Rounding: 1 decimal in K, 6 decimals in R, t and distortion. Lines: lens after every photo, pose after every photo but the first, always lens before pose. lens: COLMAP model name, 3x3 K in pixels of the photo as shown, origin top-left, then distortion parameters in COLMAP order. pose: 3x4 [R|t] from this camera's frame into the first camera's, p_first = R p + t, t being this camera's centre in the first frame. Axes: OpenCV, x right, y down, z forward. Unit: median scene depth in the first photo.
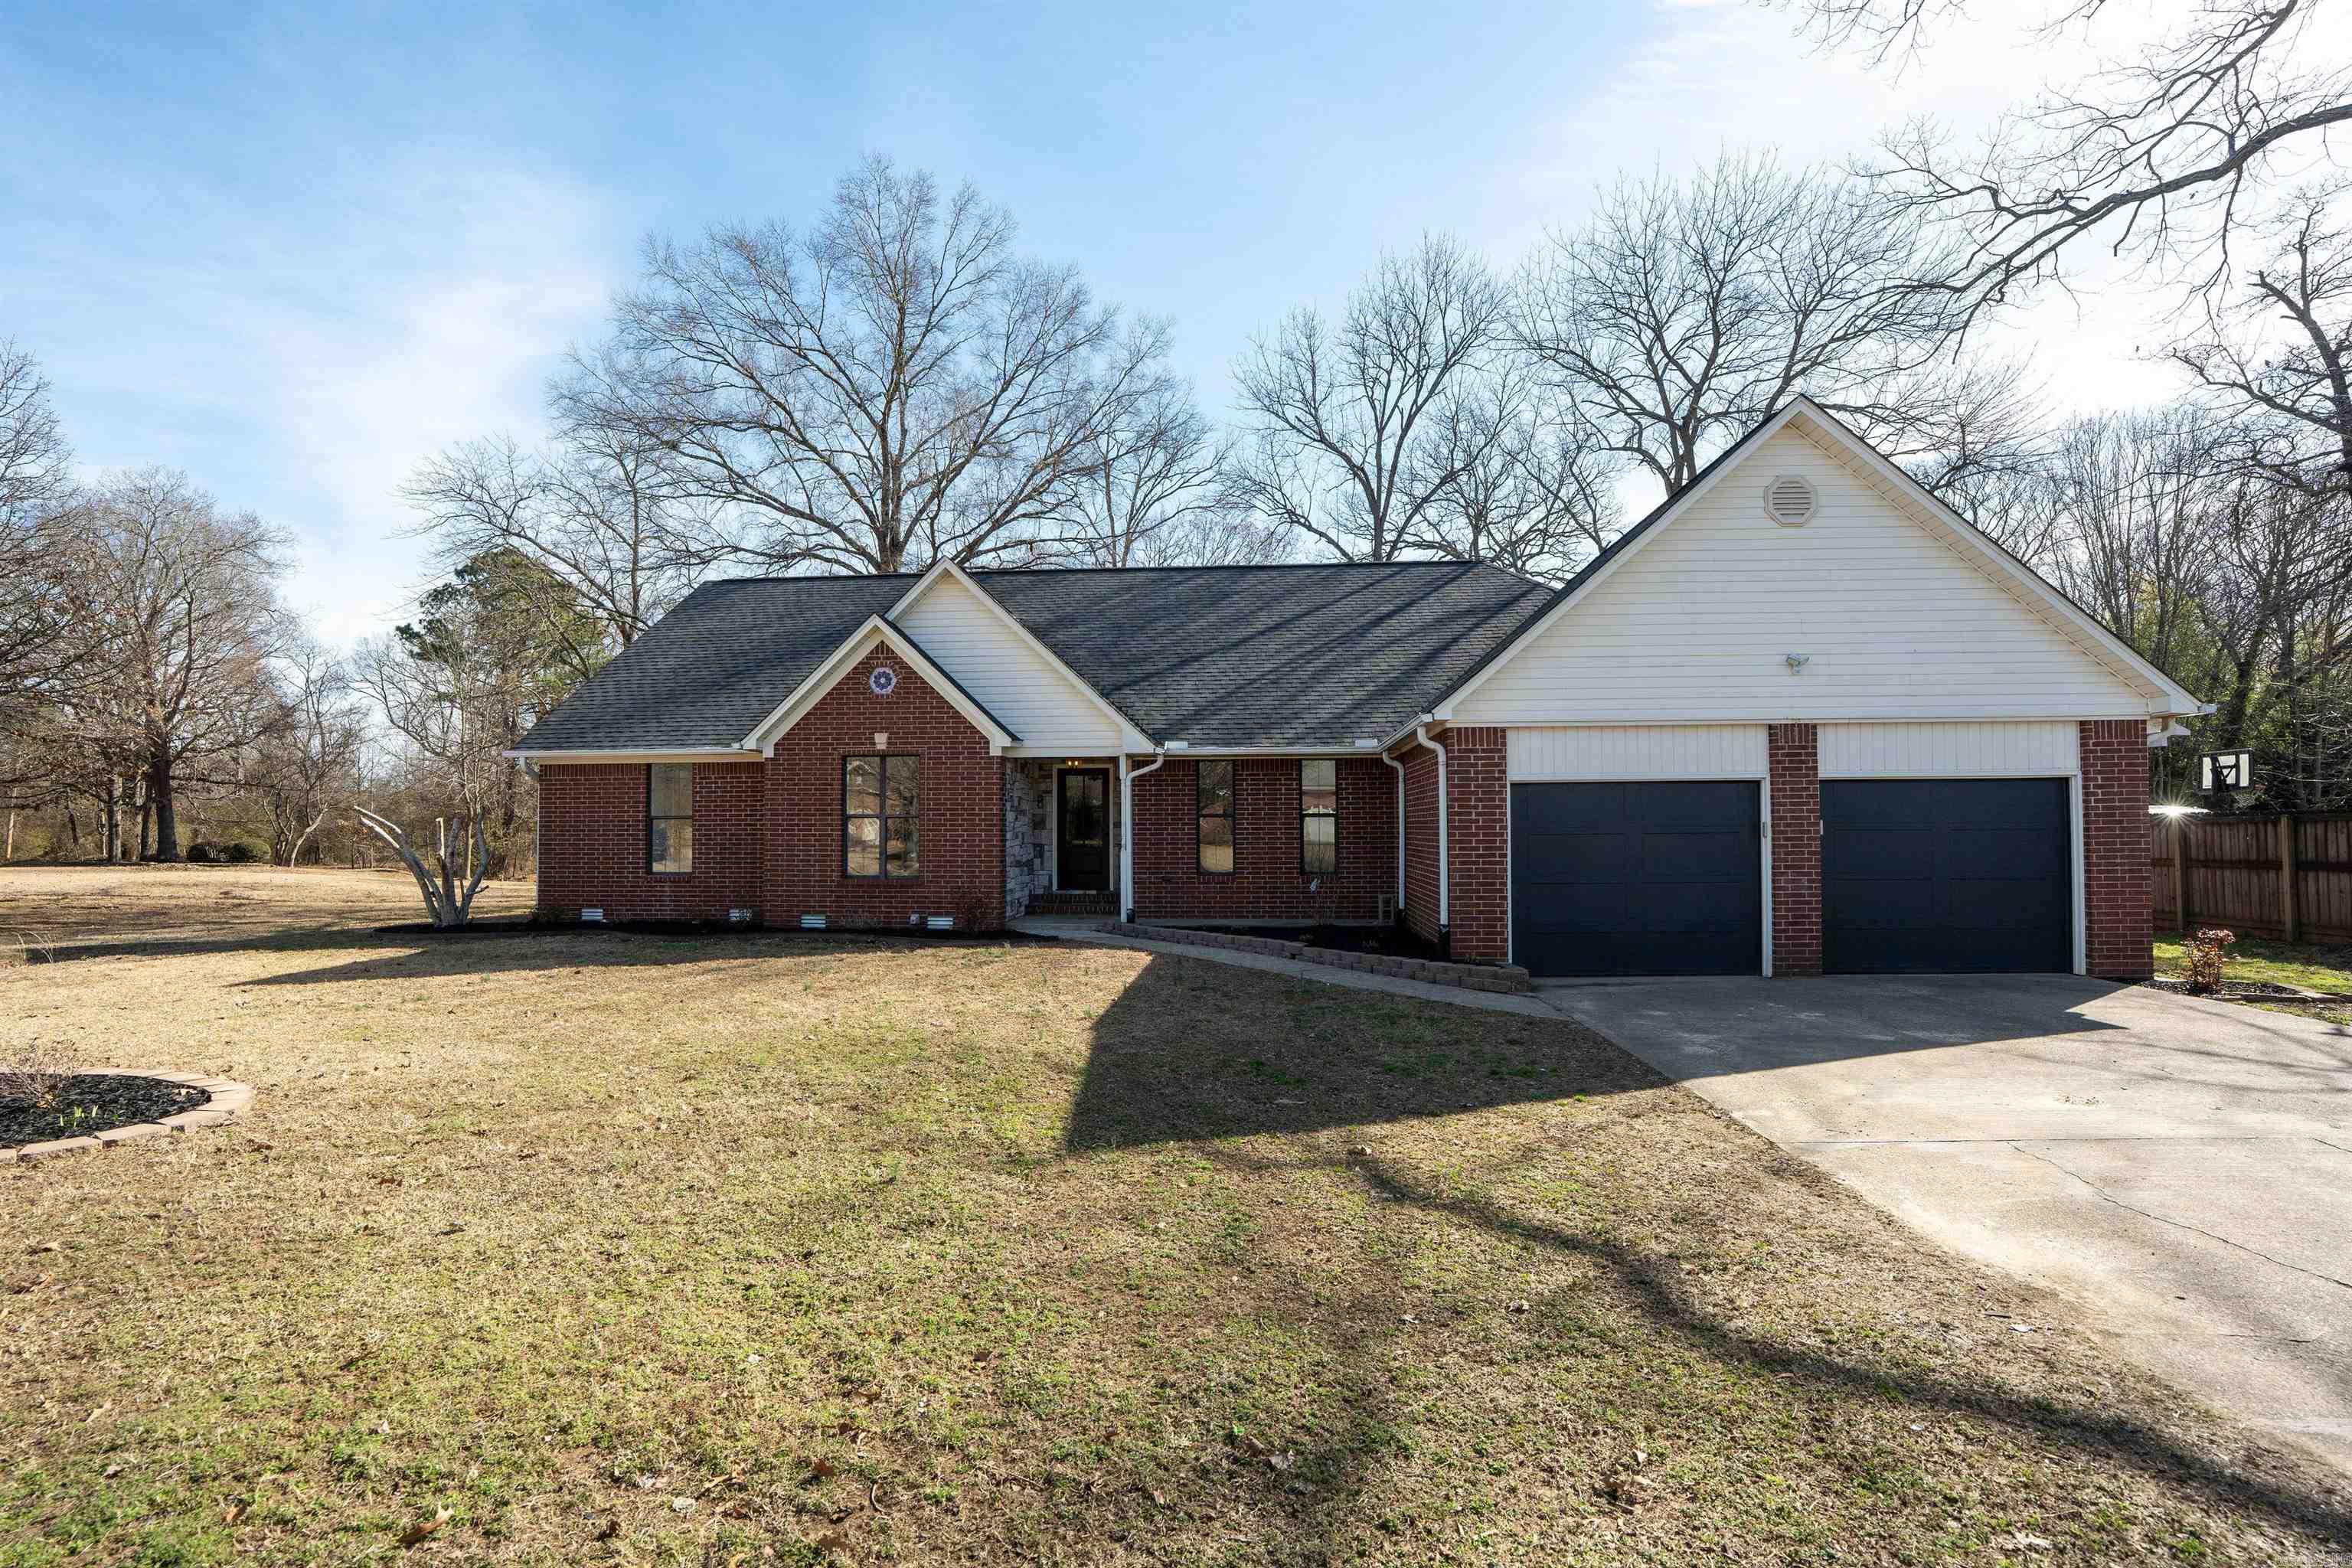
lens RADIAL K [[1091.3, 0, 1176.9], [0, 1091.3, 785.8], [0, 0, 1]] dist [-0.067813, 0.024072]
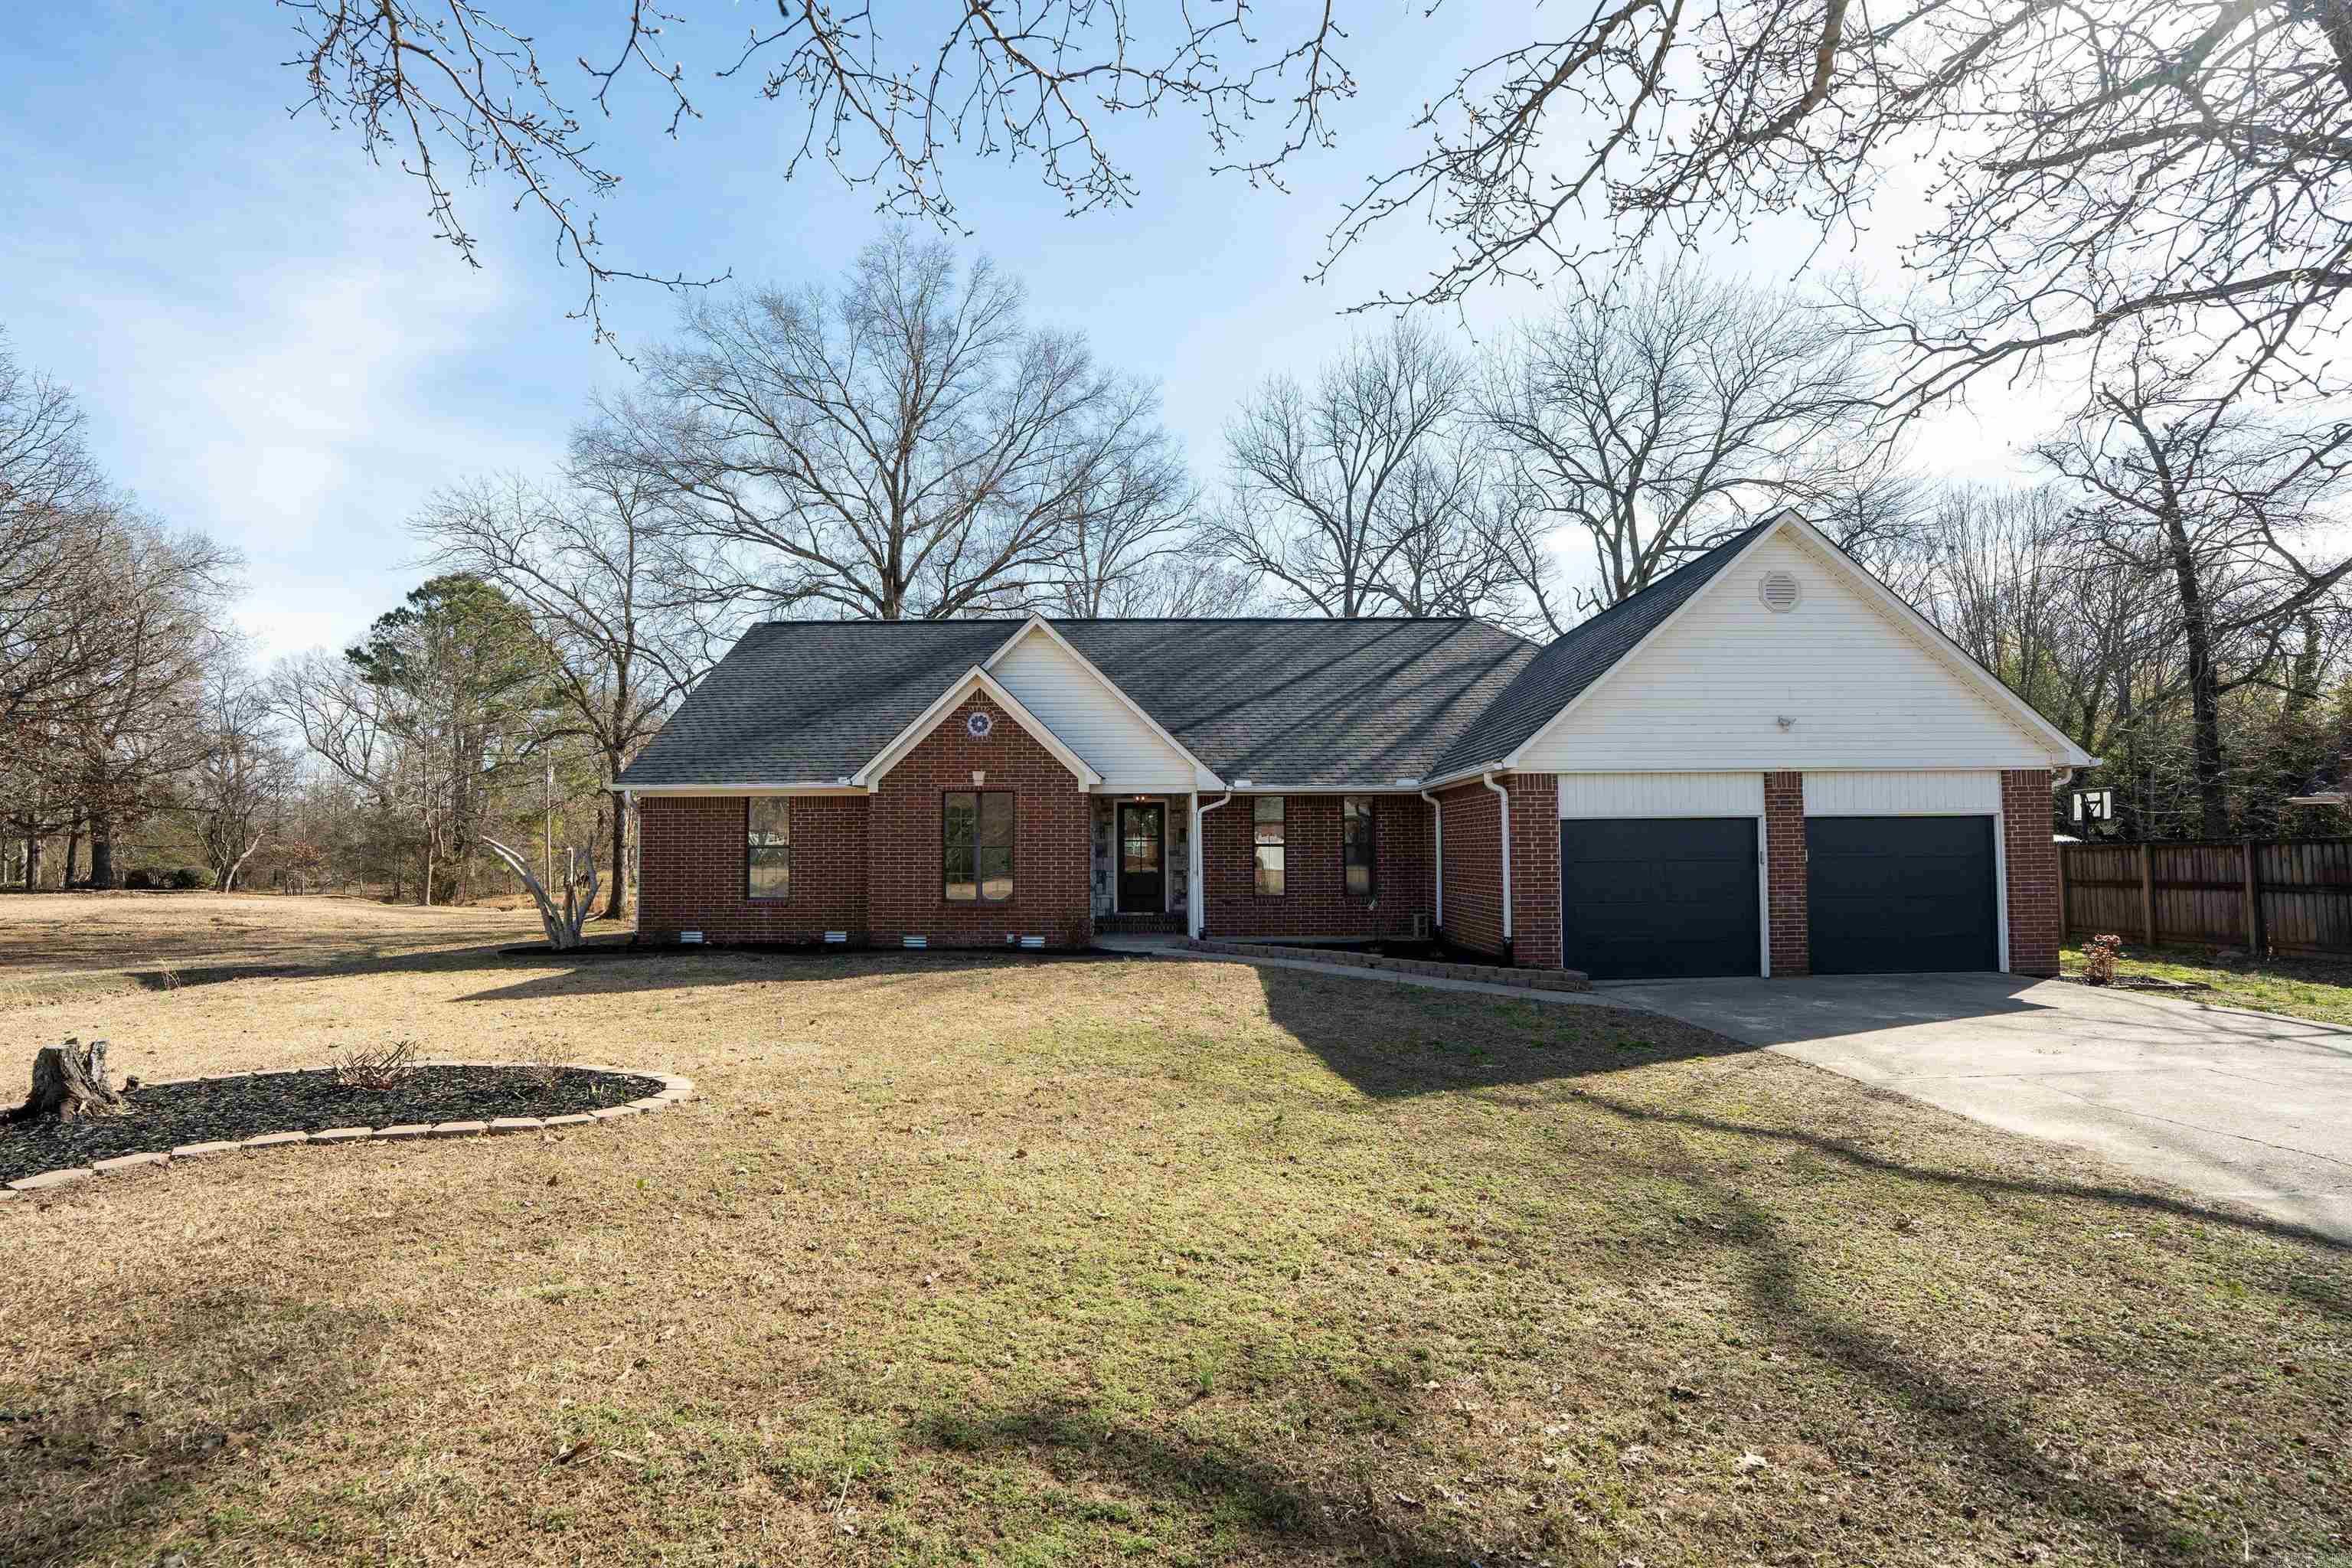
lens RADIAL K [[1078.2, 0, 1176.0], [0, 1078.2, 784.0], [0, 0, 1]] dist [-0.070338, 0.026451]
pose [[0.996701, 0.004045, 0.081063, -0.149081], [-0.002045, 0.999692, -0.024730, -0.008254], [-0.081138, 0.024482, 0.996402, -0.107175]]
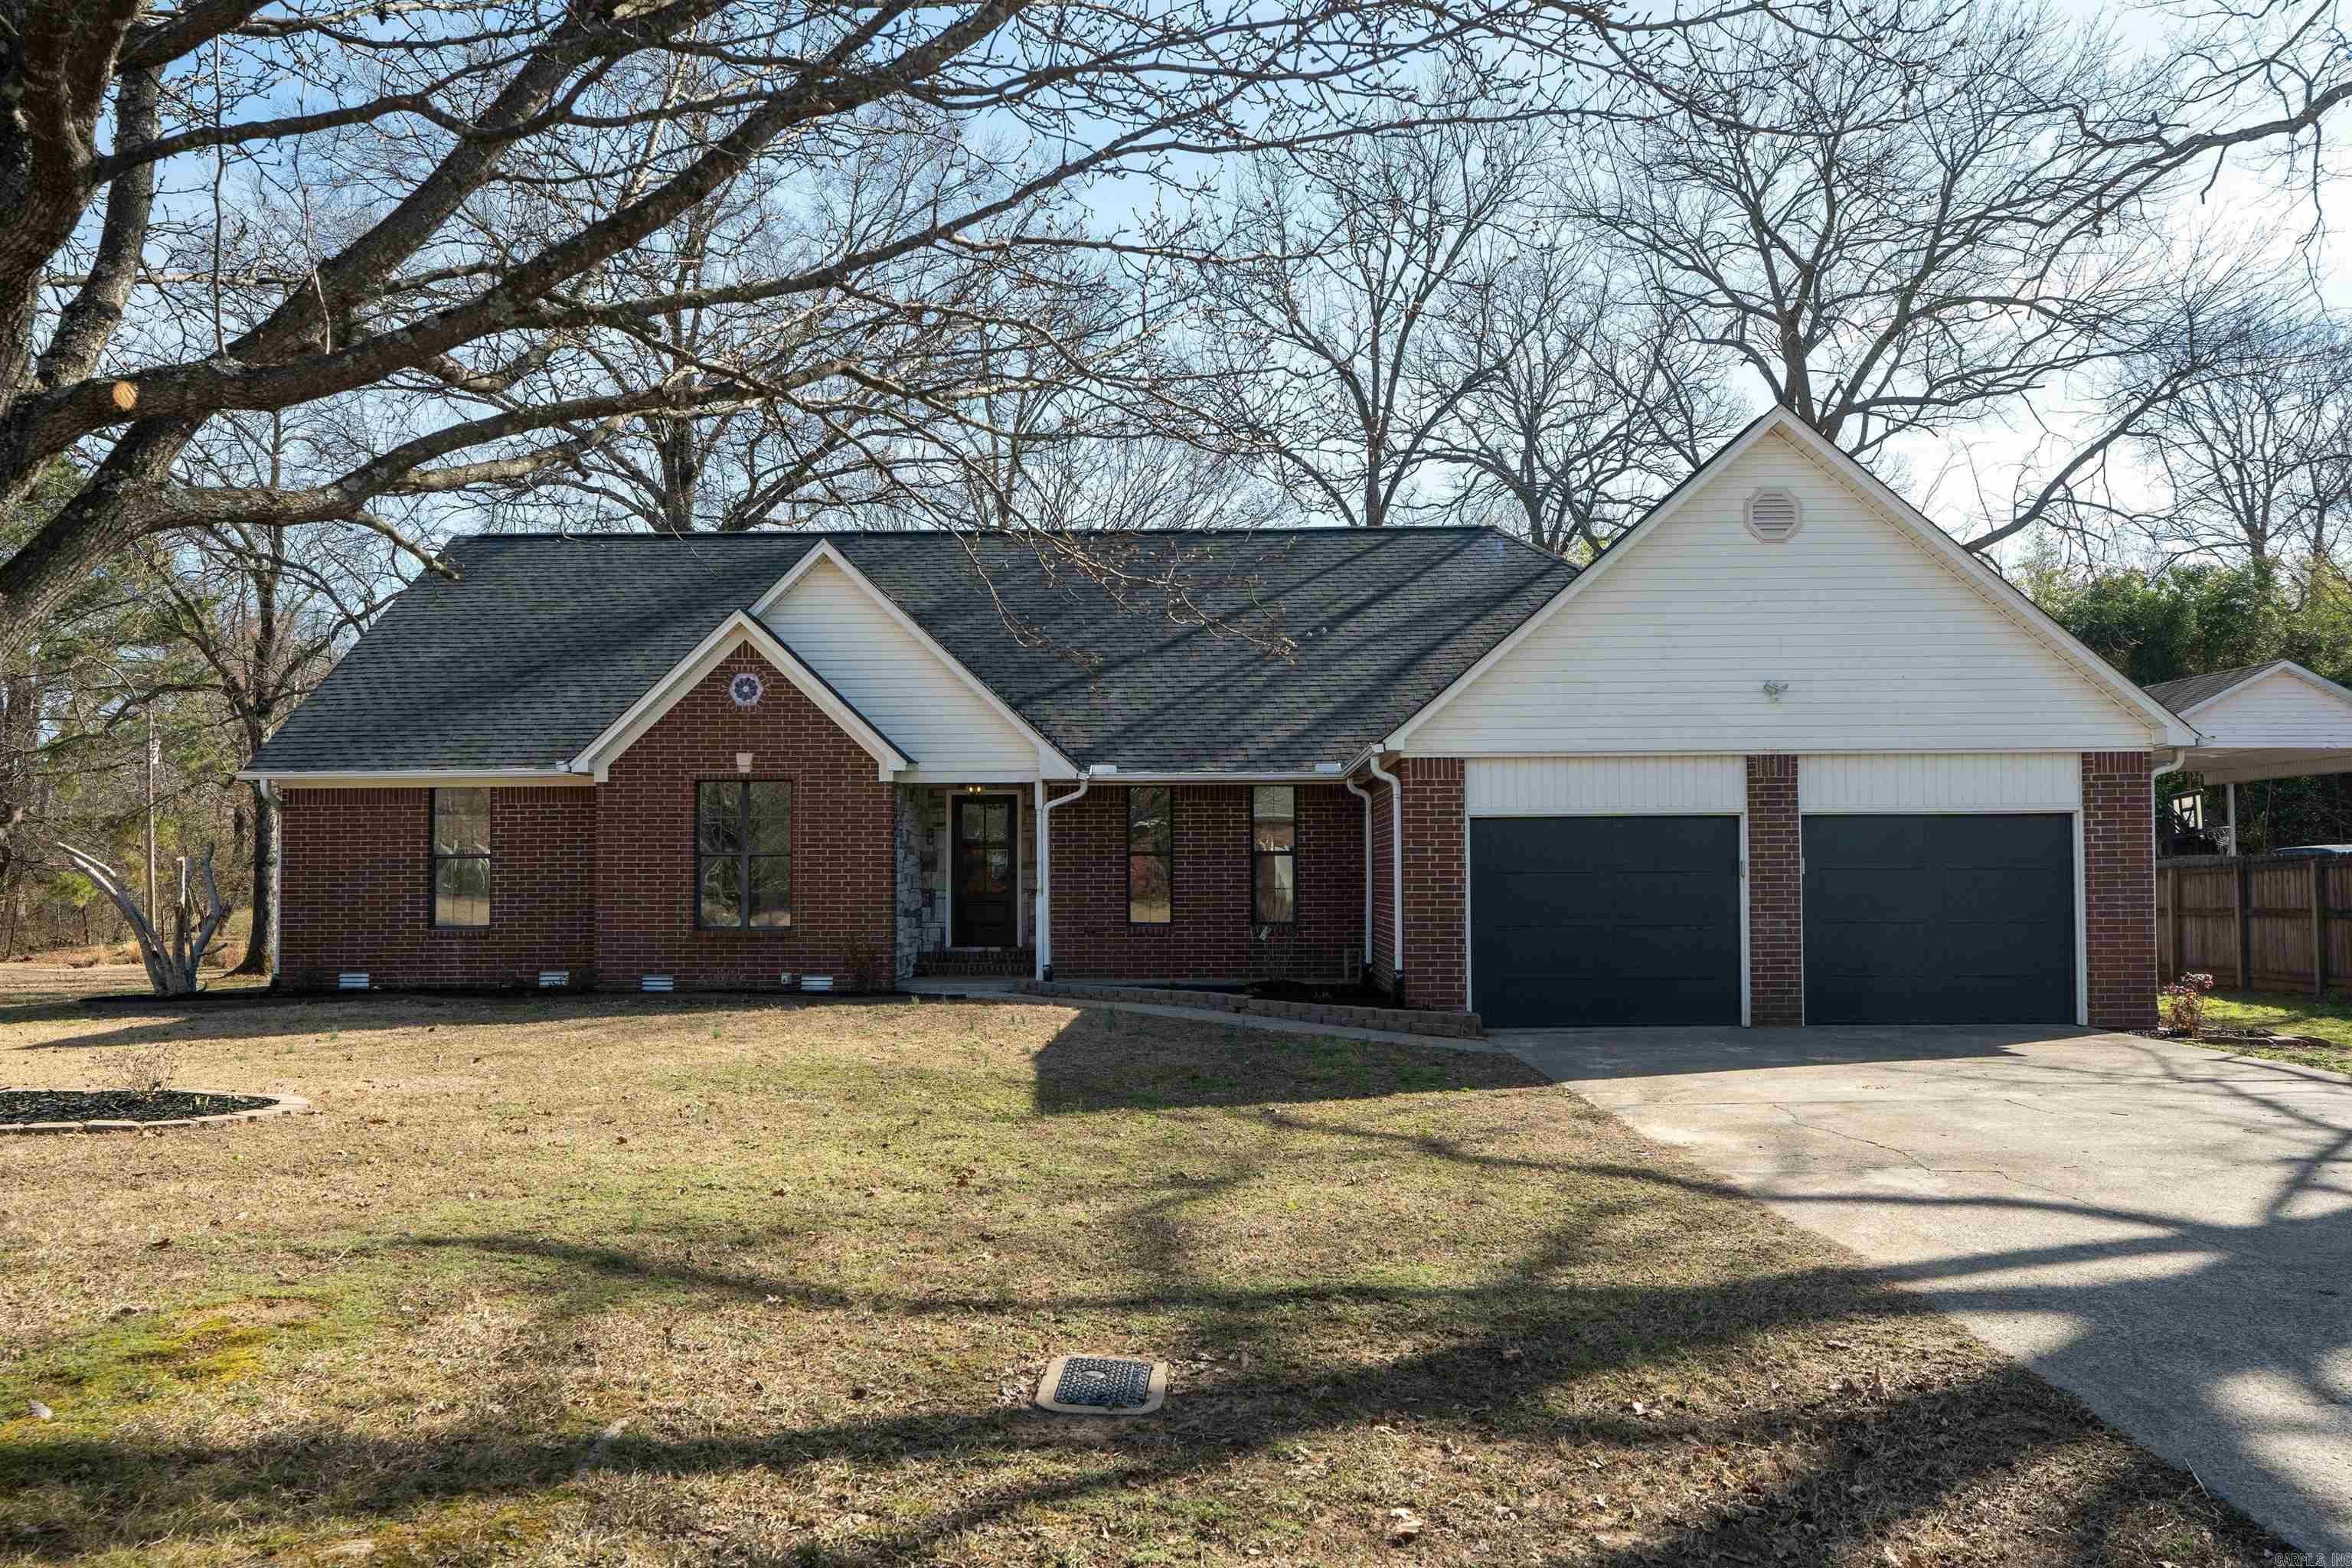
lens RADIAL K [[1813.5, 0, 1185.5], [0, 1813.5, 790.7], [0, 0, 1]] dist [0.008172, 0.006307]
pose [[0.998118, 0.003093, 0.061252, -0.021196], [-0.002455, 0.999942, -0.010487, -0.006090], [-0.061281, 0.010317, 0.998067, -0.366332]]
